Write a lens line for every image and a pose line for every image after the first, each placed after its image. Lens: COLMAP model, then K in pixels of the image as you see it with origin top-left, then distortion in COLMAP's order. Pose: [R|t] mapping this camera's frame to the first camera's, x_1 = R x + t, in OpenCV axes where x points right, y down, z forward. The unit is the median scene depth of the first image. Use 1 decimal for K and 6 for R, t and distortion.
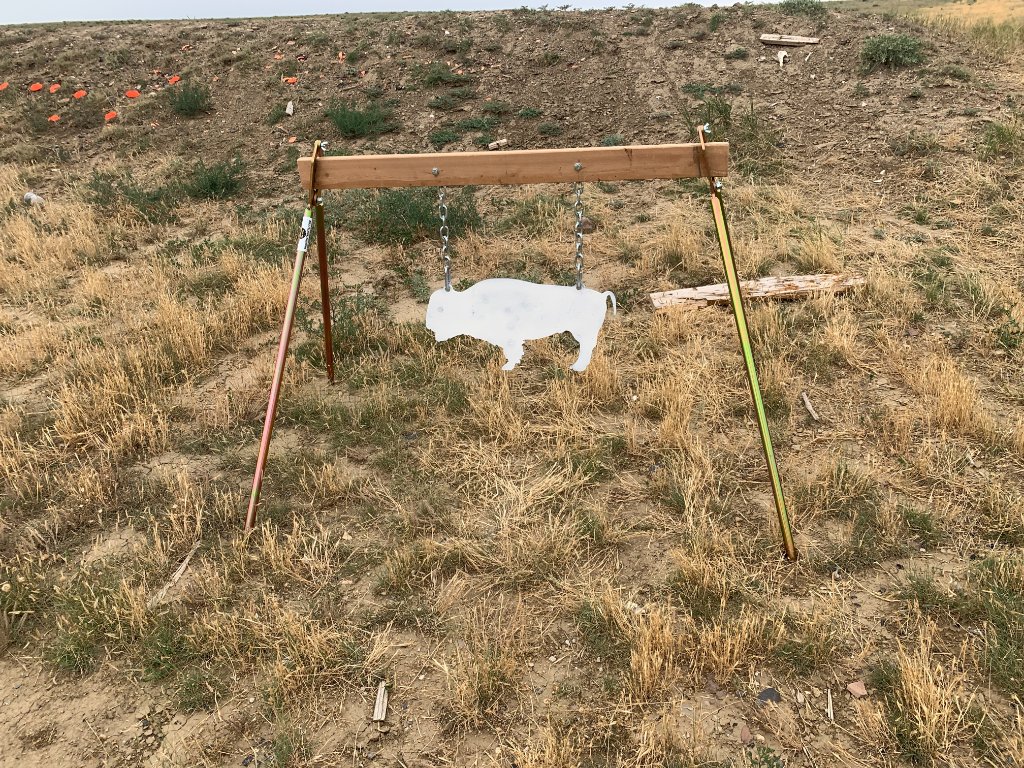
lens RADIAL K [[763.7, 0, 512.0], [0, 763.7, 384.0], [0, 0, 1]] dist [0.006712, -0.038648]
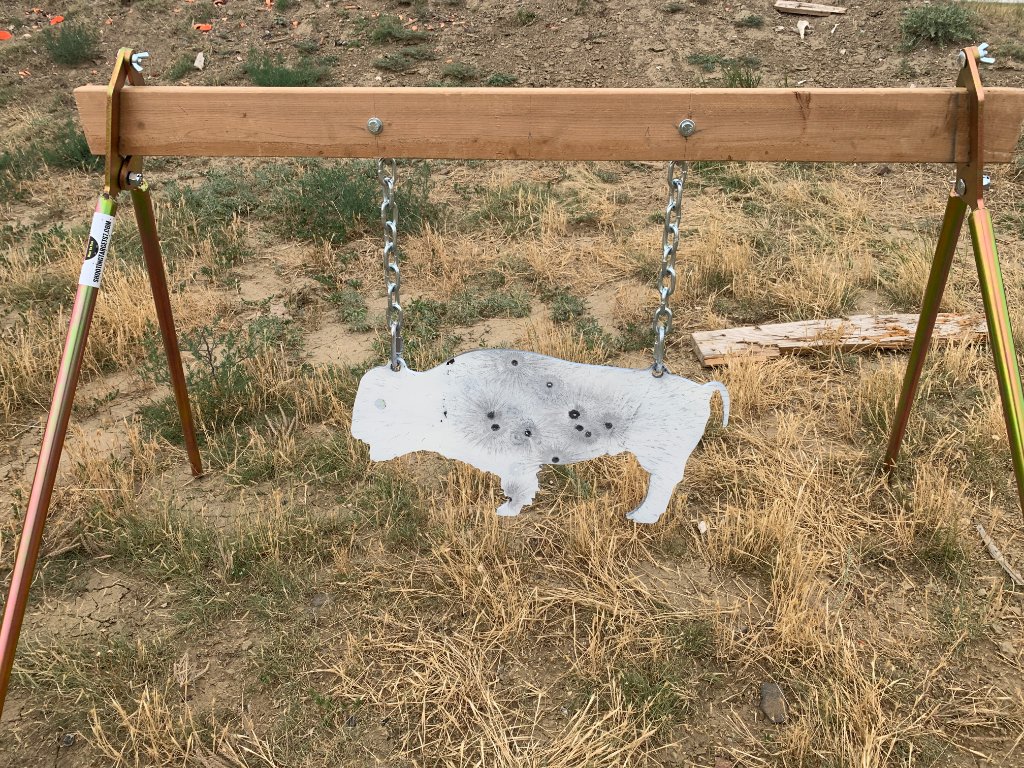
lens RADIAL K [[853.0, 0, 512.0], [0, 853.0, 384.0], [0, 0, 1]] dist [-0.013231, -0.001855]
pose [[0.997944, 0.025521, 0.058783, -0.015532], [-0.025058, 0.999649, -0.008598, -0.042486], [-0.058982, 0.007107, 0.998234, 0.170960]]
